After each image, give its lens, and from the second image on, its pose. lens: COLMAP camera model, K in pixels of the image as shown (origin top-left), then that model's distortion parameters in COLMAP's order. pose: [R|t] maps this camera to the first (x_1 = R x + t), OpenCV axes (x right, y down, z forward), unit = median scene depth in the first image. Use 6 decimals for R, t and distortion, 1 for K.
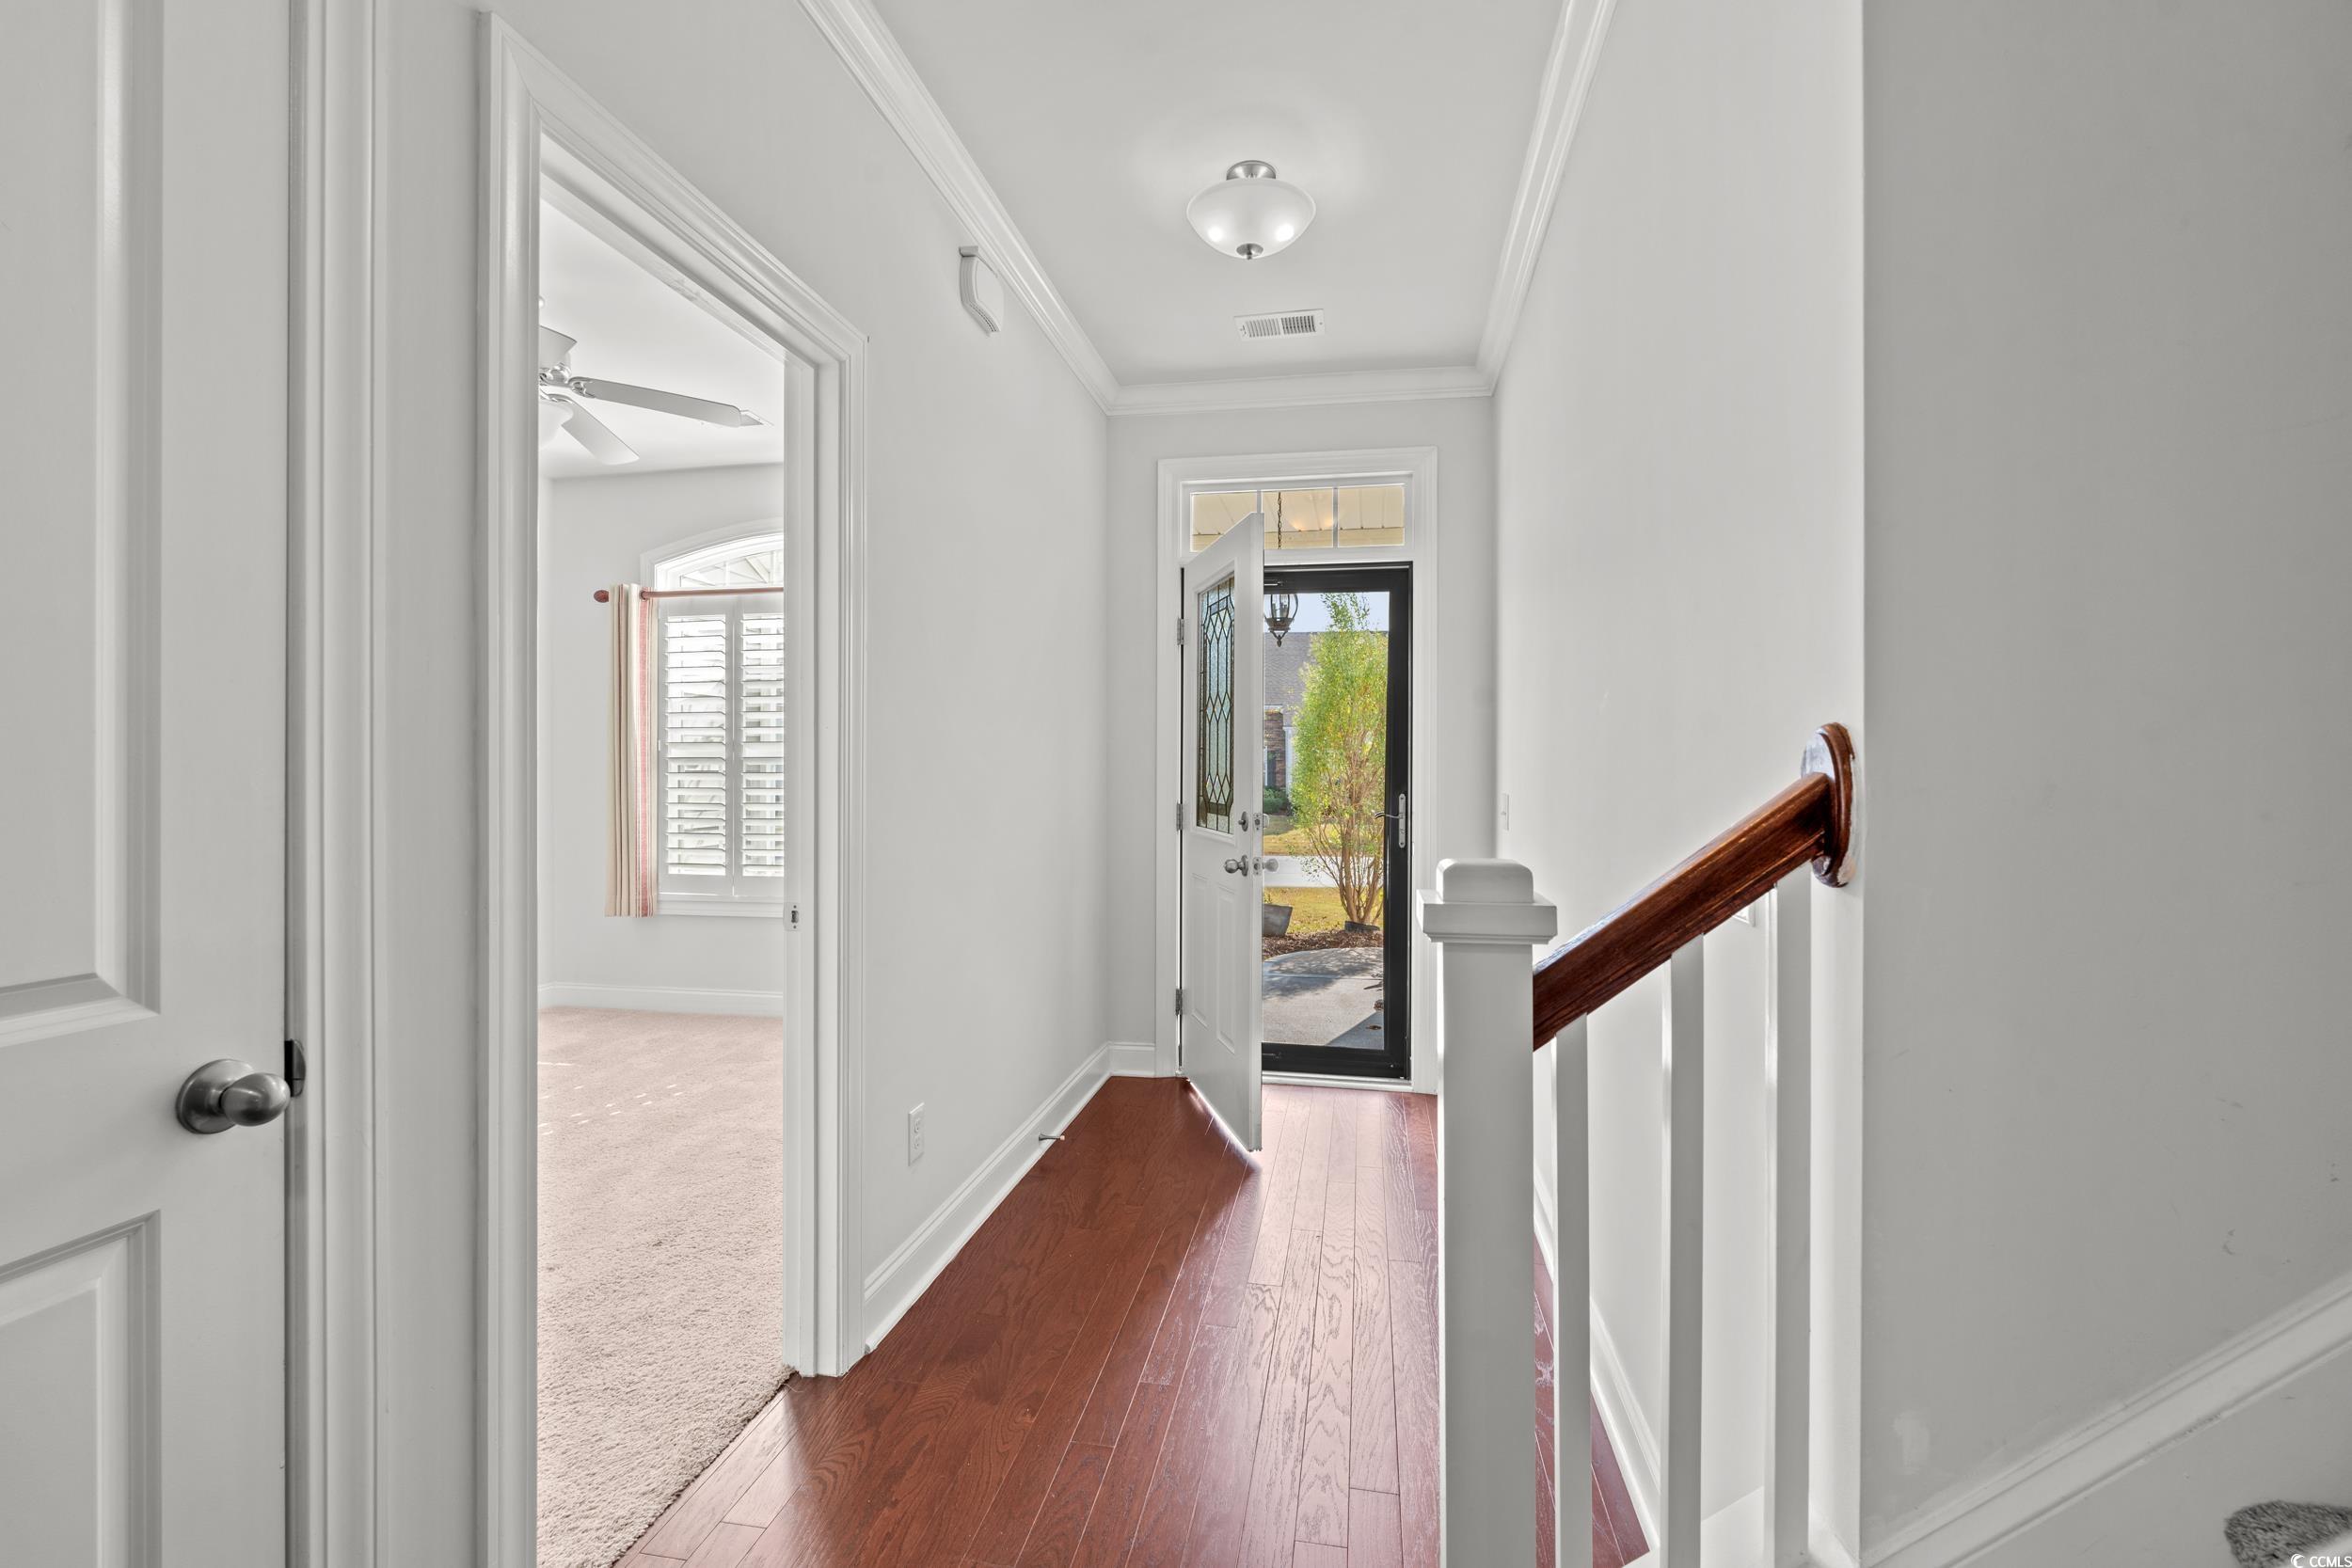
lens RADIAL K [[1035.9, 0, 1174.3], [0, 1035.9, 777.4], [0, 0, 1]] dist [-0.005262, -0.000626]
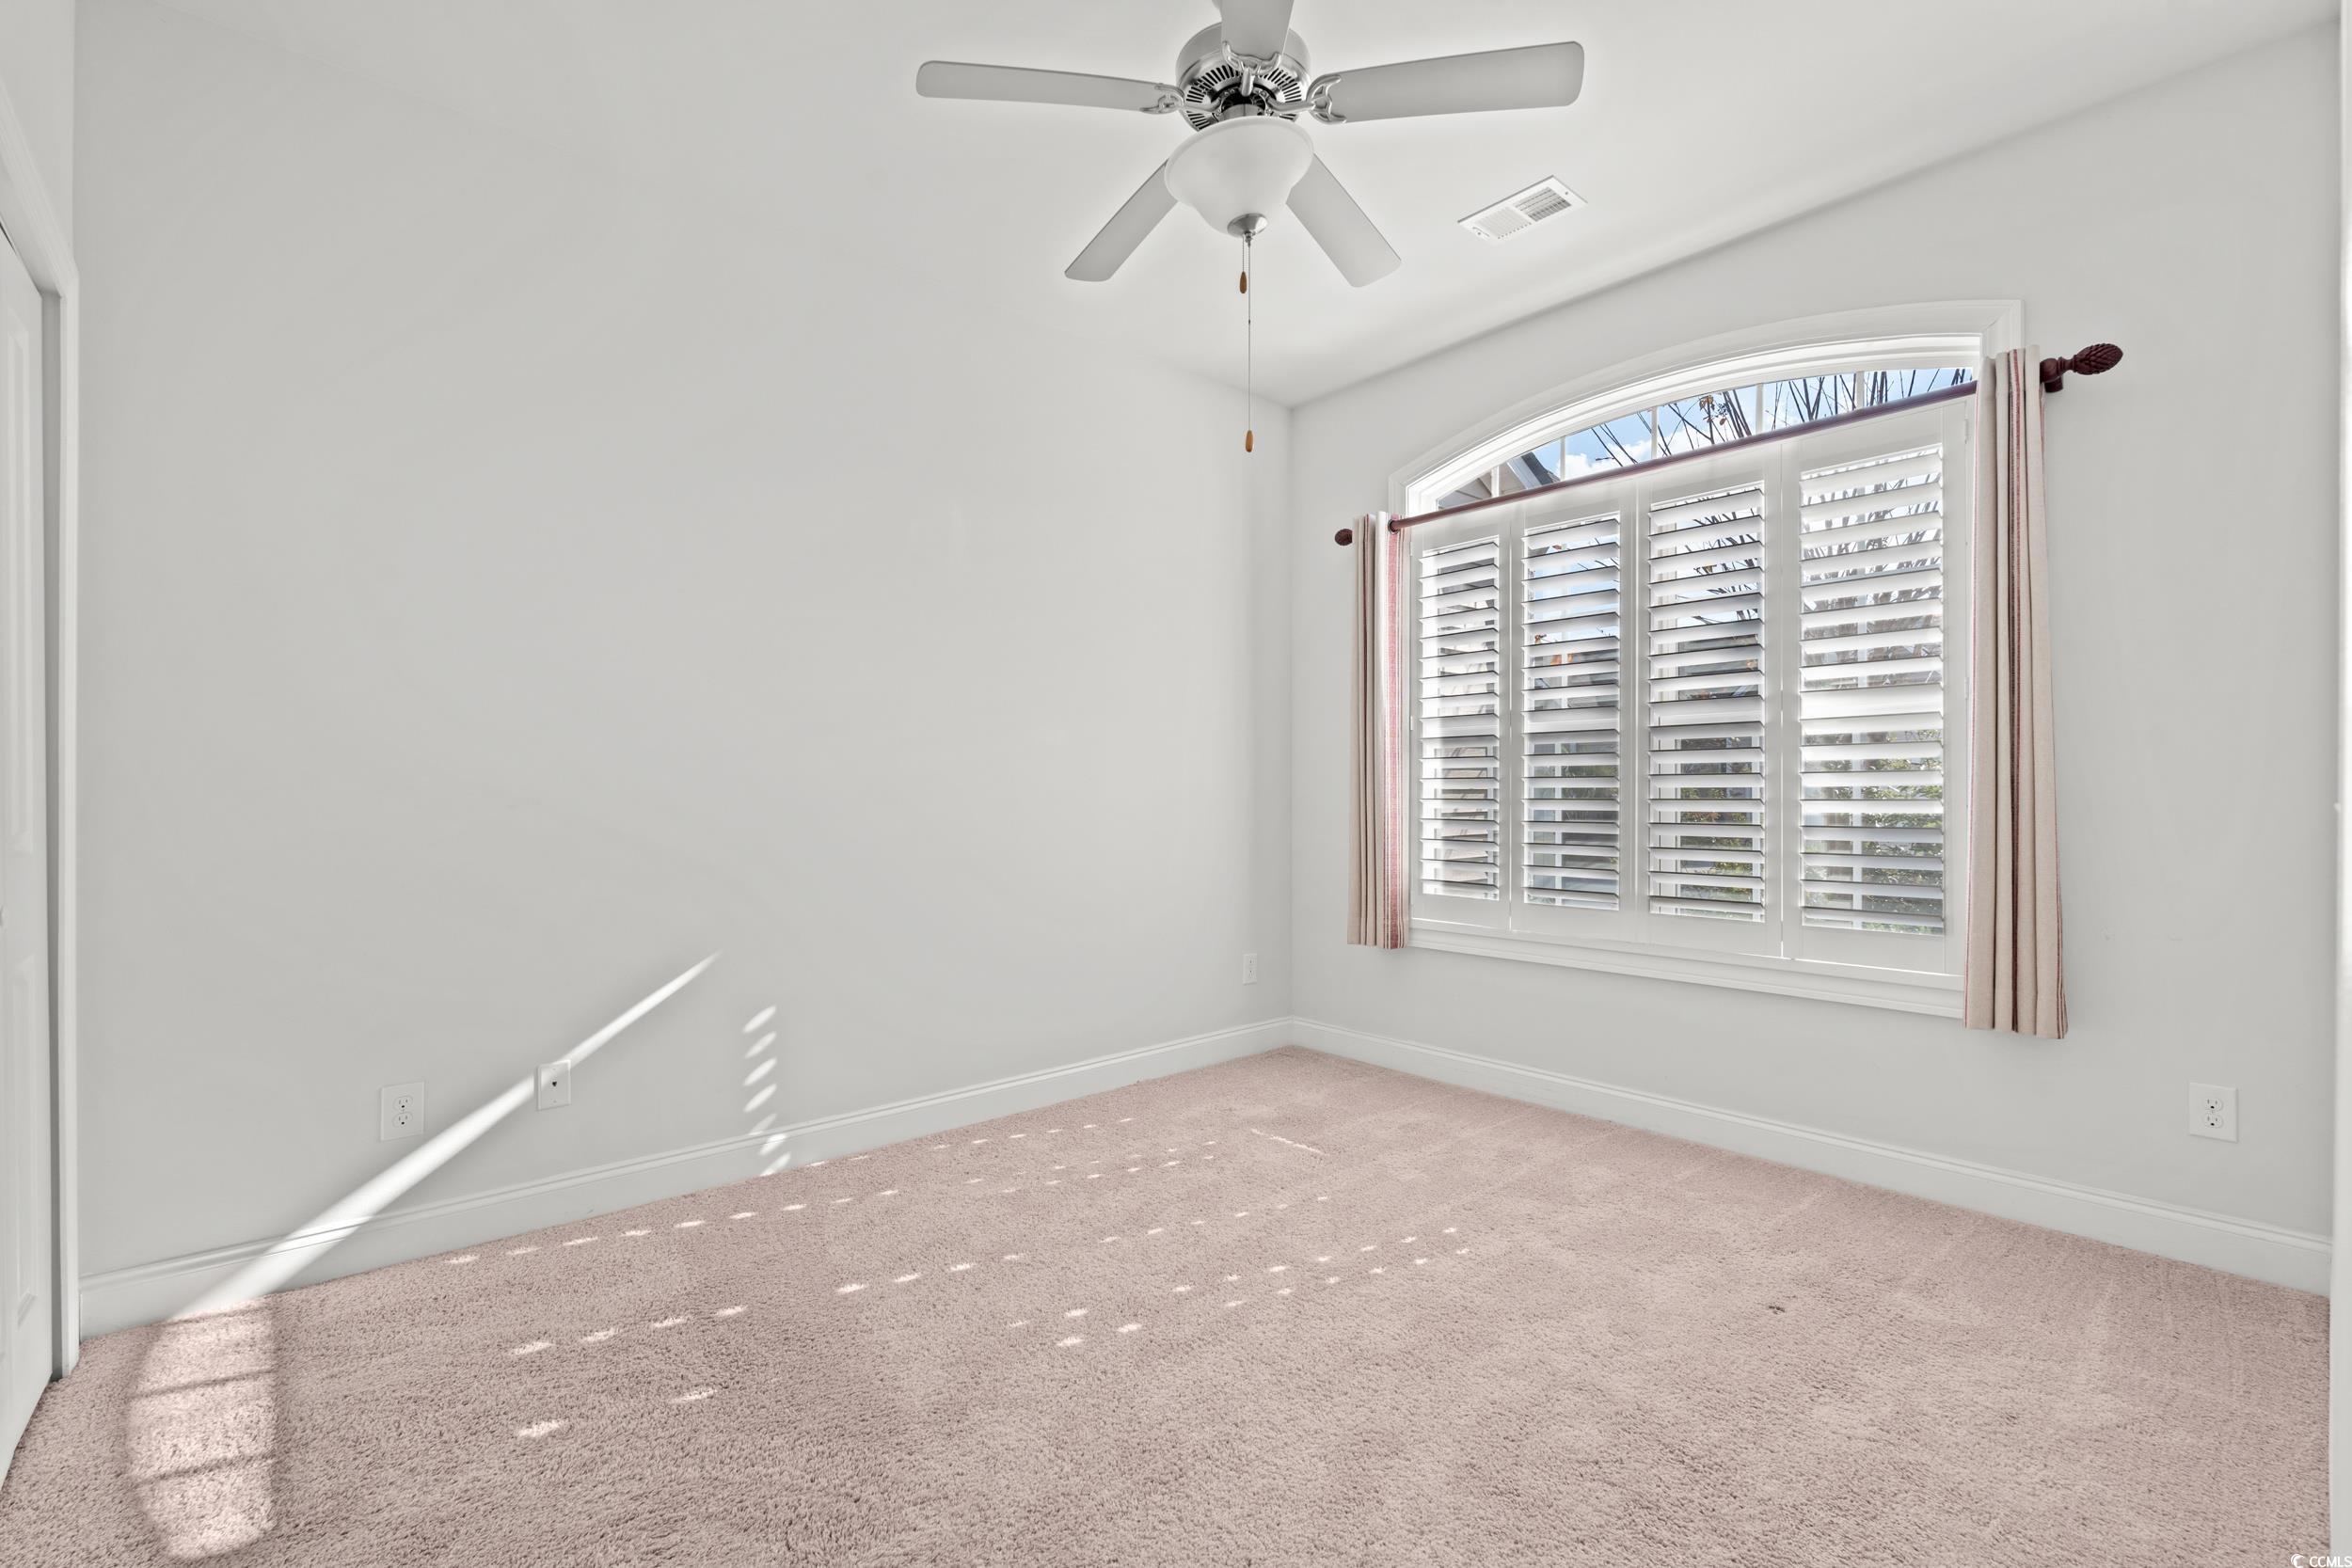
lens RADIAL K [[1035.9, 0, 1175.2], [0, 1035.9, 786.6], [0, 0, 1]] dist [-0.005262, -0.000626]
pose [[0.792255, -0.003205, -0.610181, -0.175831], [-0.001655, 0.999971, -0.007402, 0.021955], [0.610187, 0.006874, 0.792227, 0.299640]]
